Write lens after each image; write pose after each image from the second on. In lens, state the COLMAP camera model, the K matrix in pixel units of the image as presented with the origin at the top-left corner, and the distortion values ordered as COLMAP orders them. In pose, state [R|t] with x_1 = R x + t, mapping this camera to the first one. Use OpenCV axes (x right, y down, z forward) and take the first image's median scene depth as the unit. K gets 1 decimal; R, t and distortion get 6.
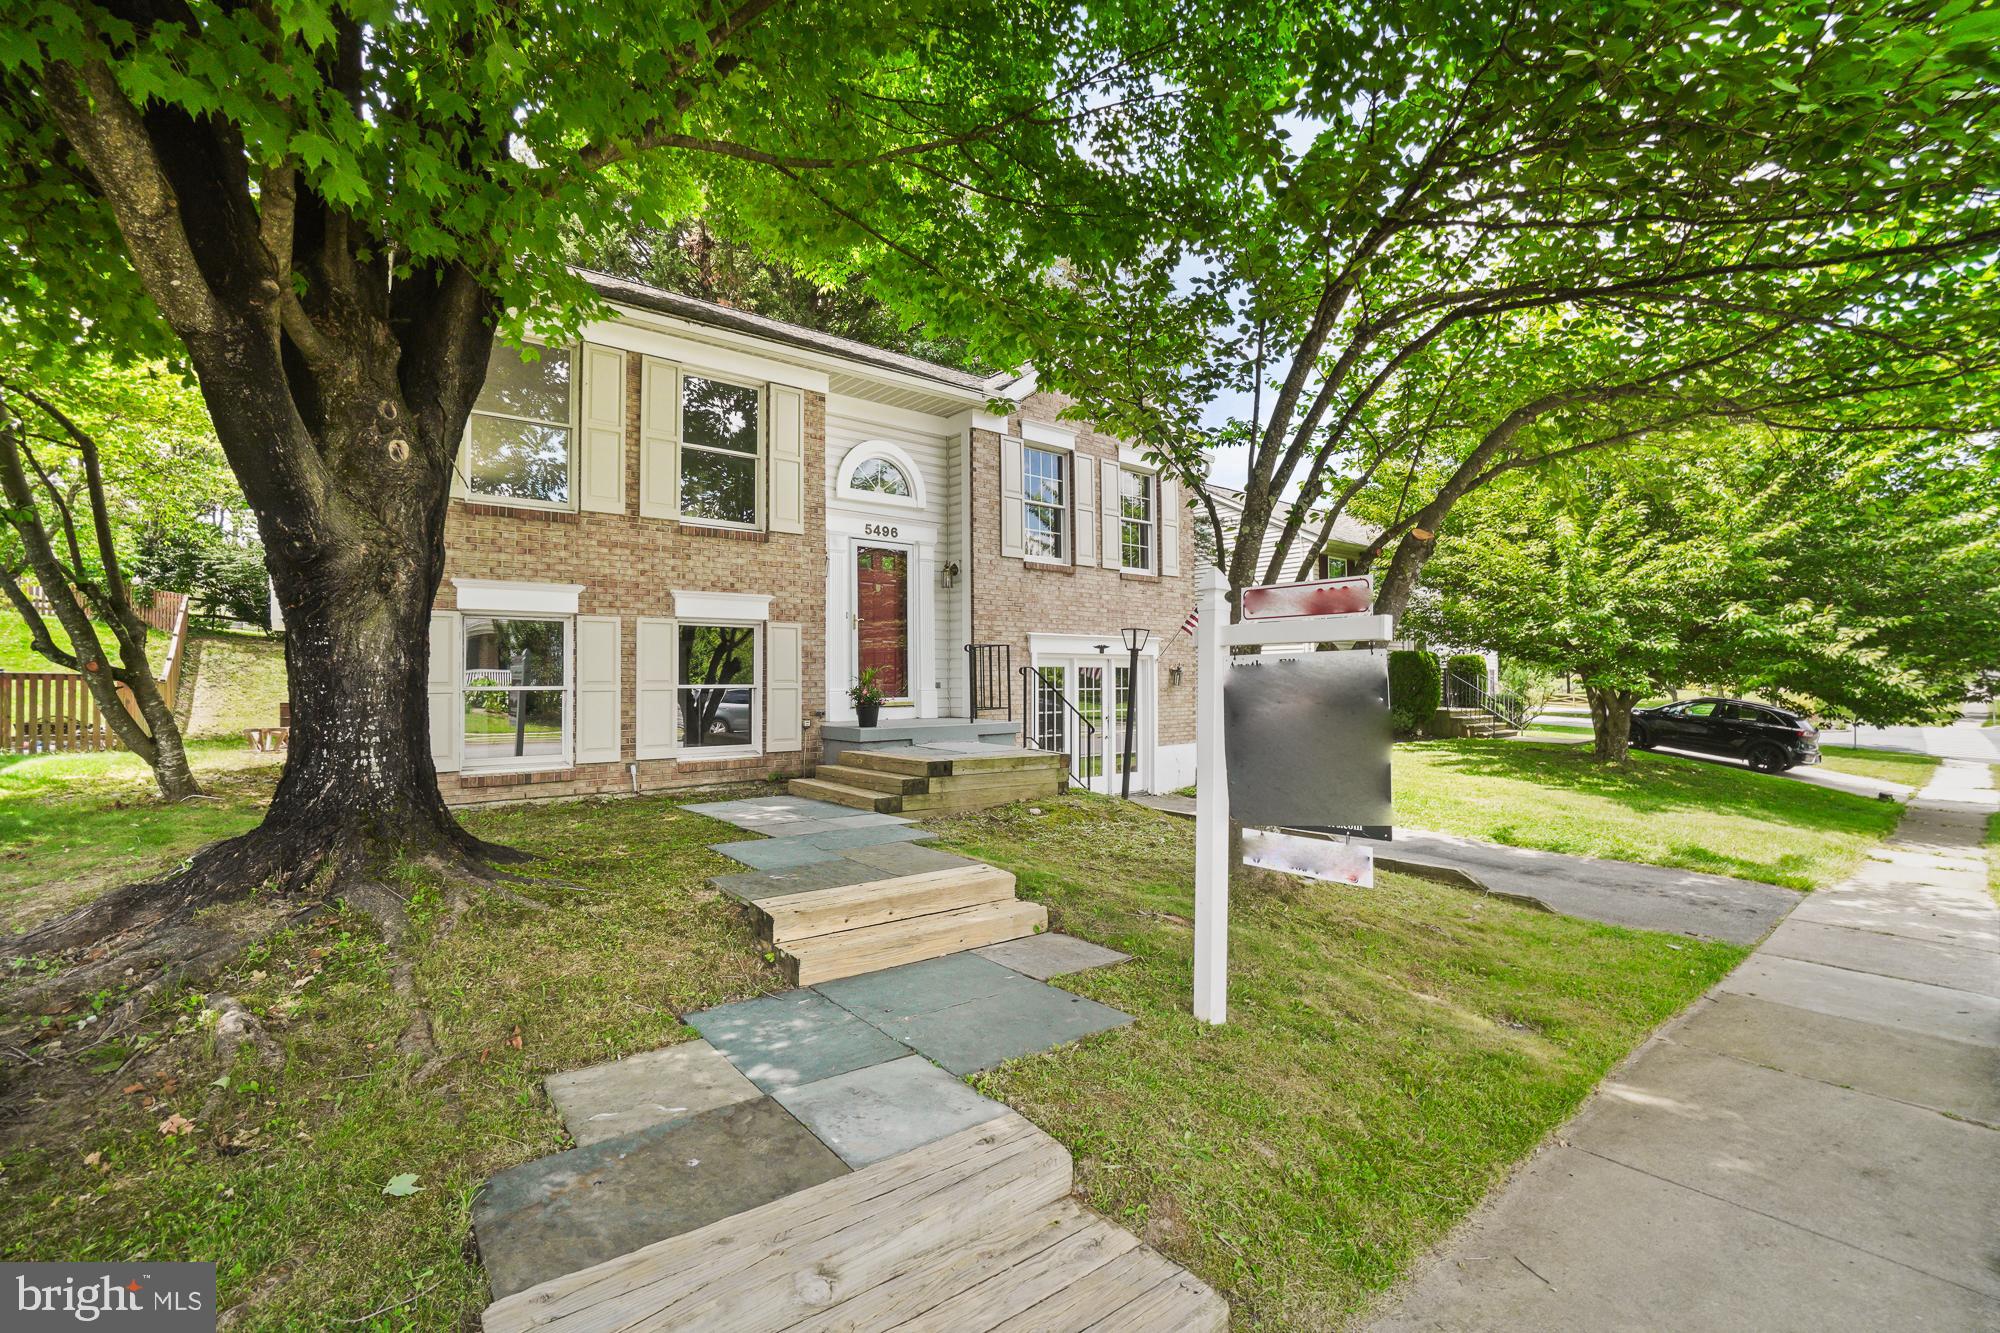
lens RADIAL K [[883.1, 0, 965.6], [0, 883.1, 658.4], [0, 0, 1]] dist [-0.020061, 0.001770]
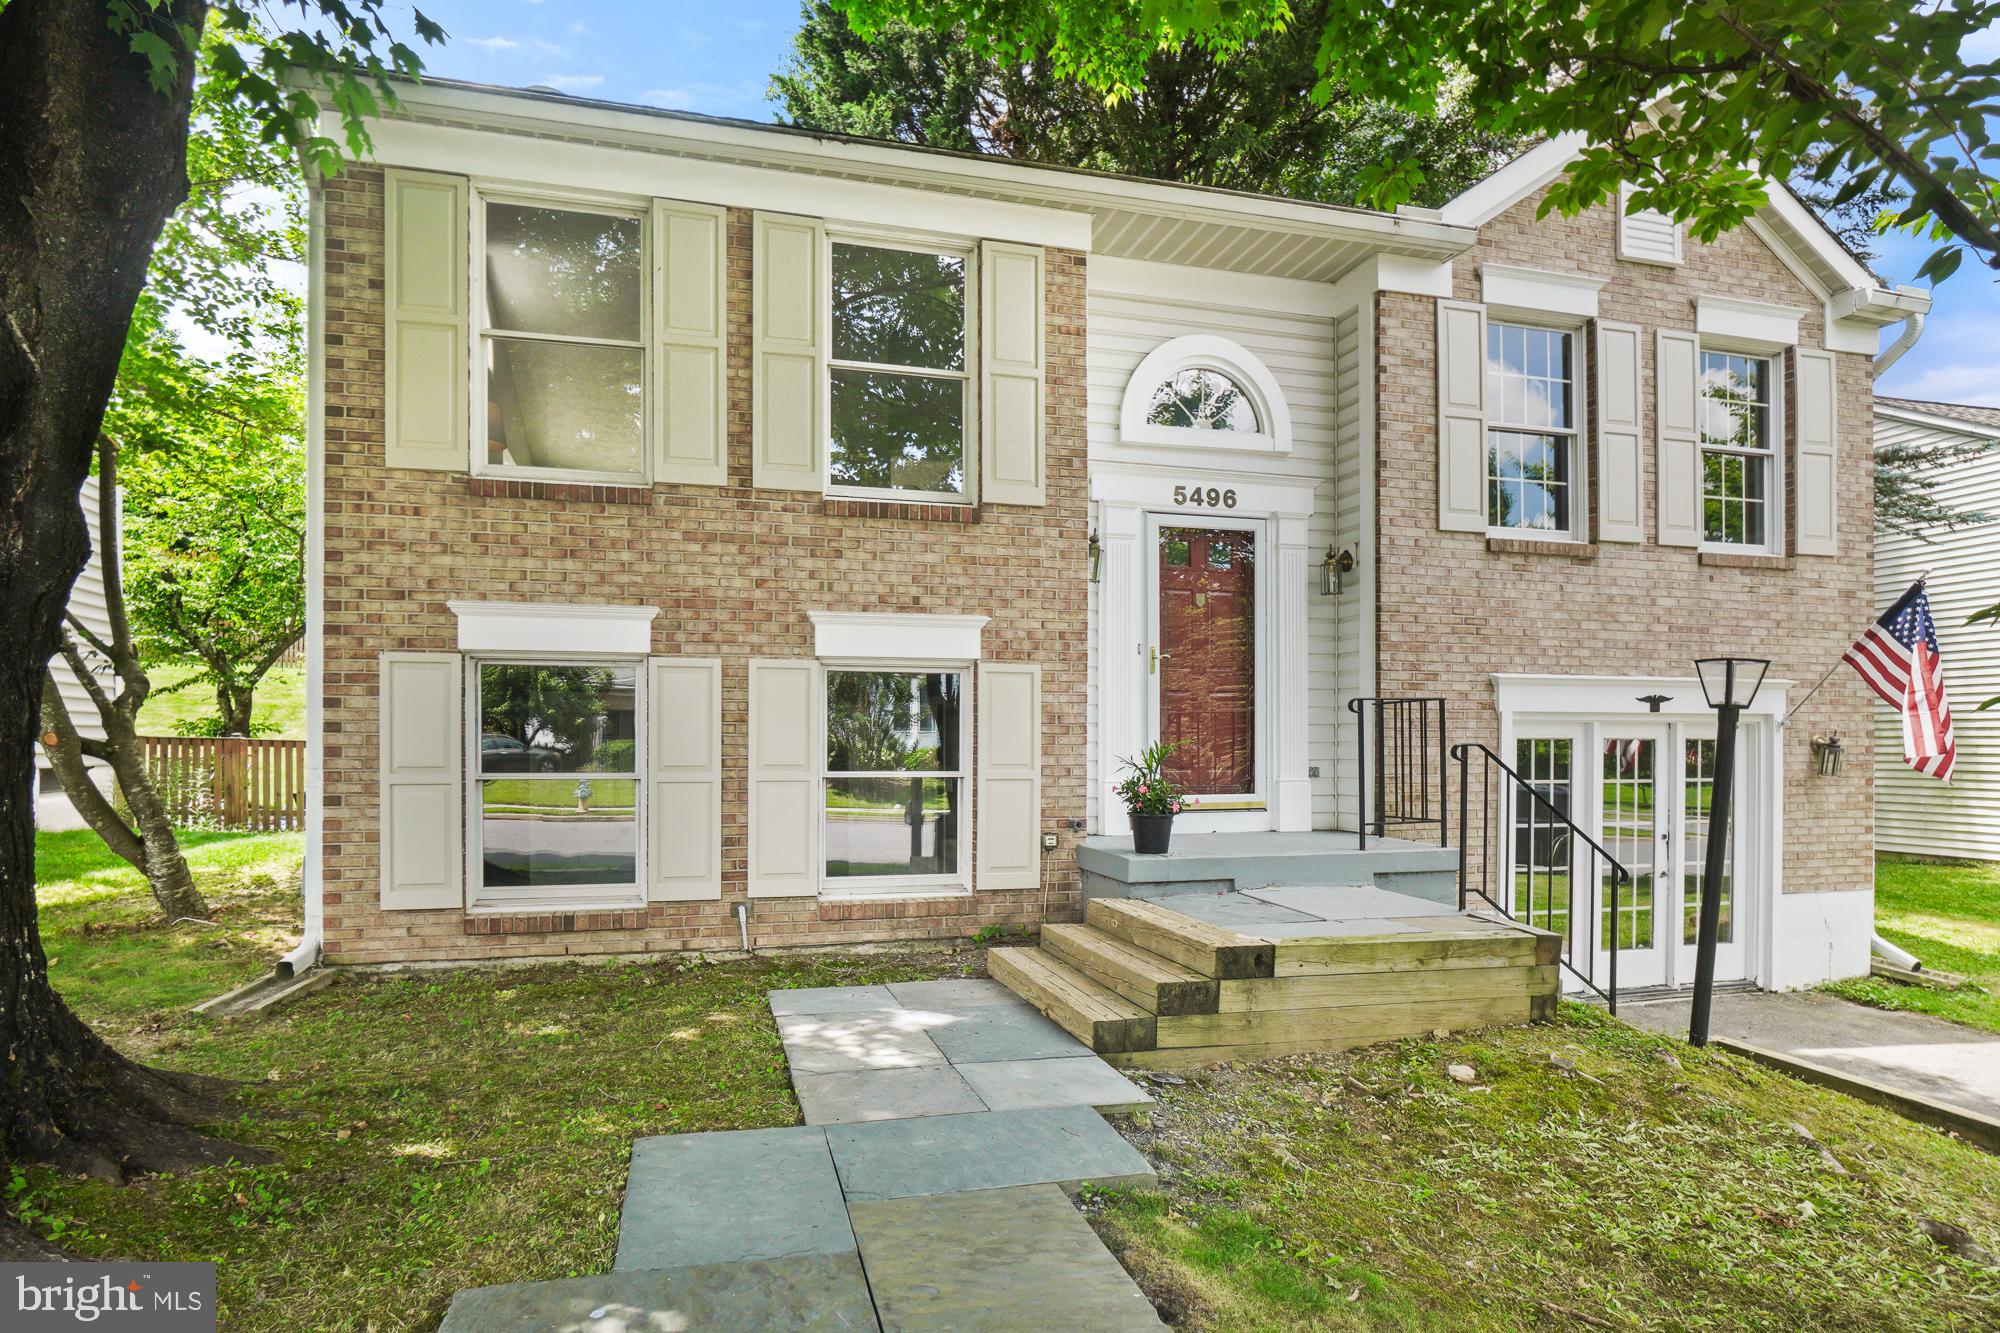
lens RADIAL K [[1123.5, 0, 990.9], [0, 1123.5, 740.2], [0, 0, 1]] dist [-0.007043, 0.000687]
pose [[0.922963, 0.008119, -0.384804, 0.061397], [0.002214, 0.999649, 0.026401, -0.009525], [0.384883, -0.025219, 0.922621, 0.313112]]
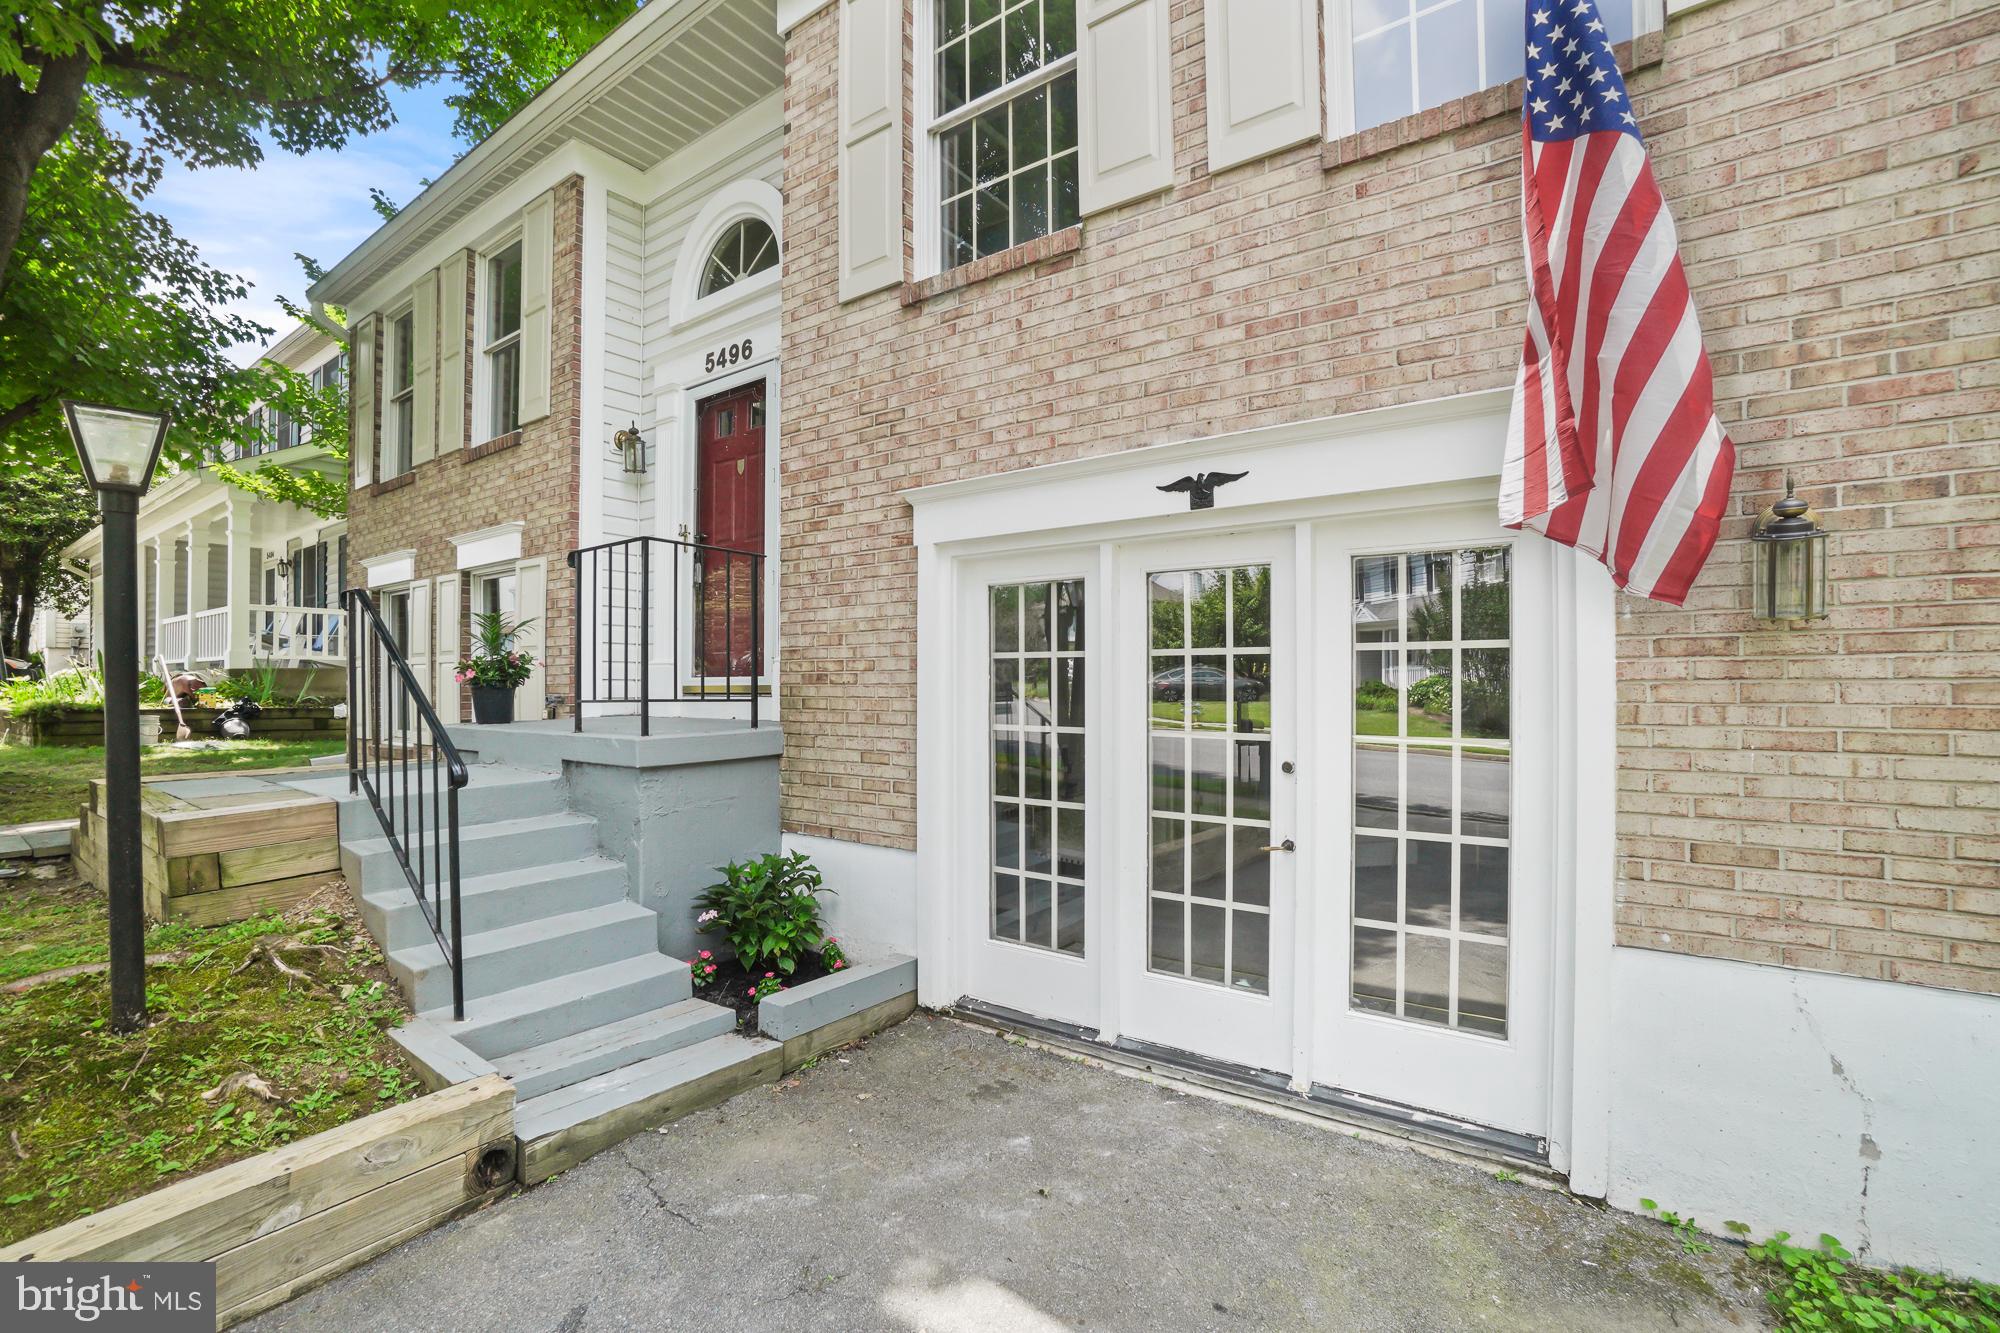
lens RADIAL K [[883.1, 0, 1003.6], [0, 883.1, 682.2], [0, 0, 1]] dist [-0.020061, 0.001770]
pose [[0.269710, -0.003159, -0.962936, 0.493654], [0.021868, 0.999757, 0.002845, 0.054820], [0.962693, -0.021825, 0.269714, 1.121353]]
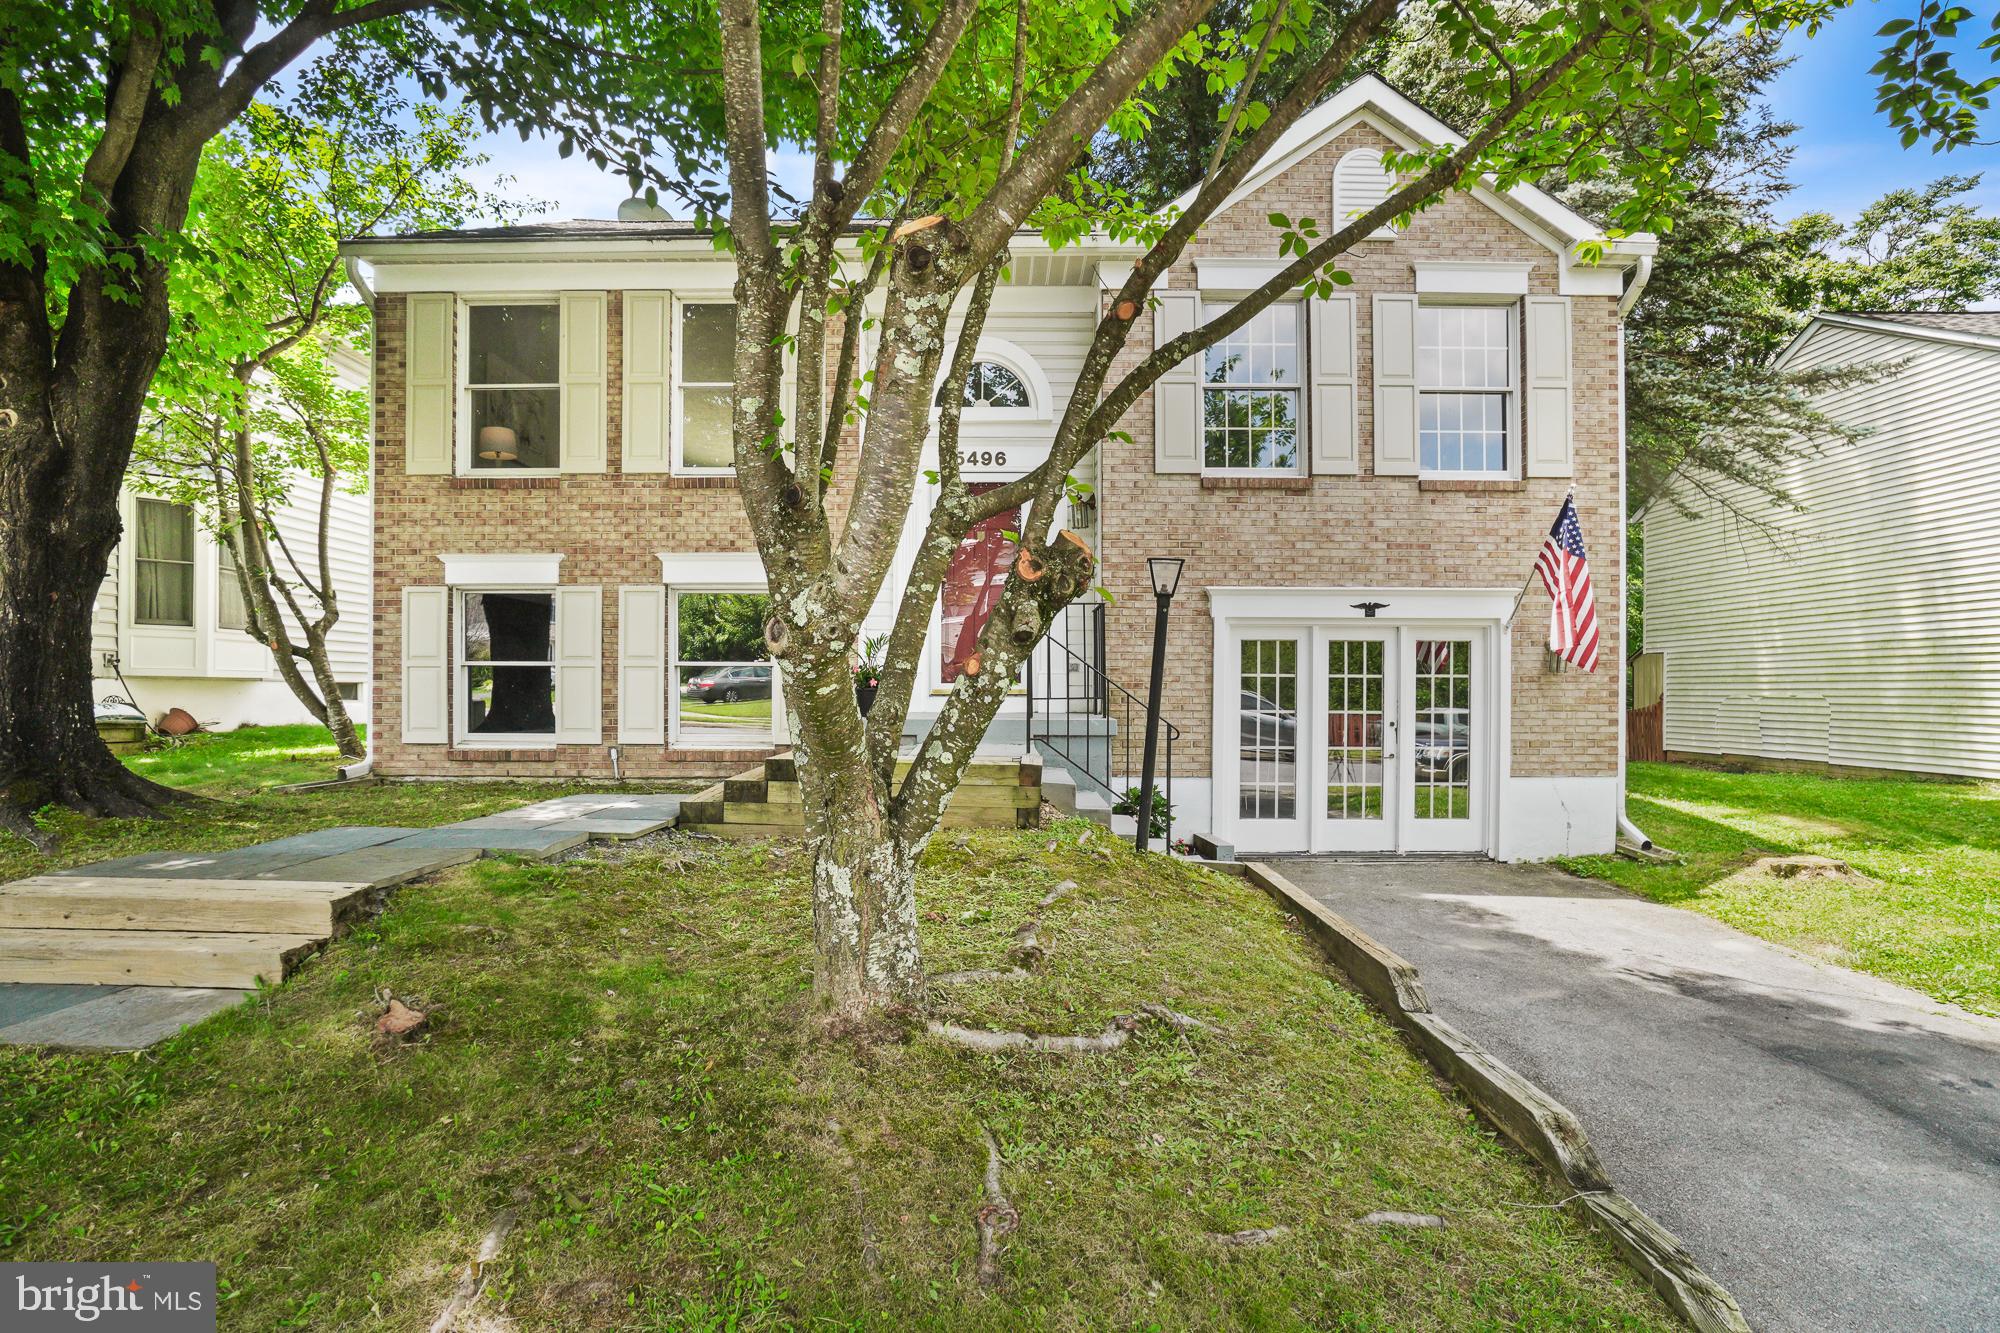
lens RADIAL K [[1028.1, 0, 992.6], [0, 1028.1, 684.5], [0, 0, 1]] dist [-0.028049, 0.002462]
pose [[0.782679, 0.006877, -0.622387, 0.501438], [0.008292, 0.999735, 0.021474, 0.030329], [0.622370, -0.021968, 0.782415, 0.360979]]
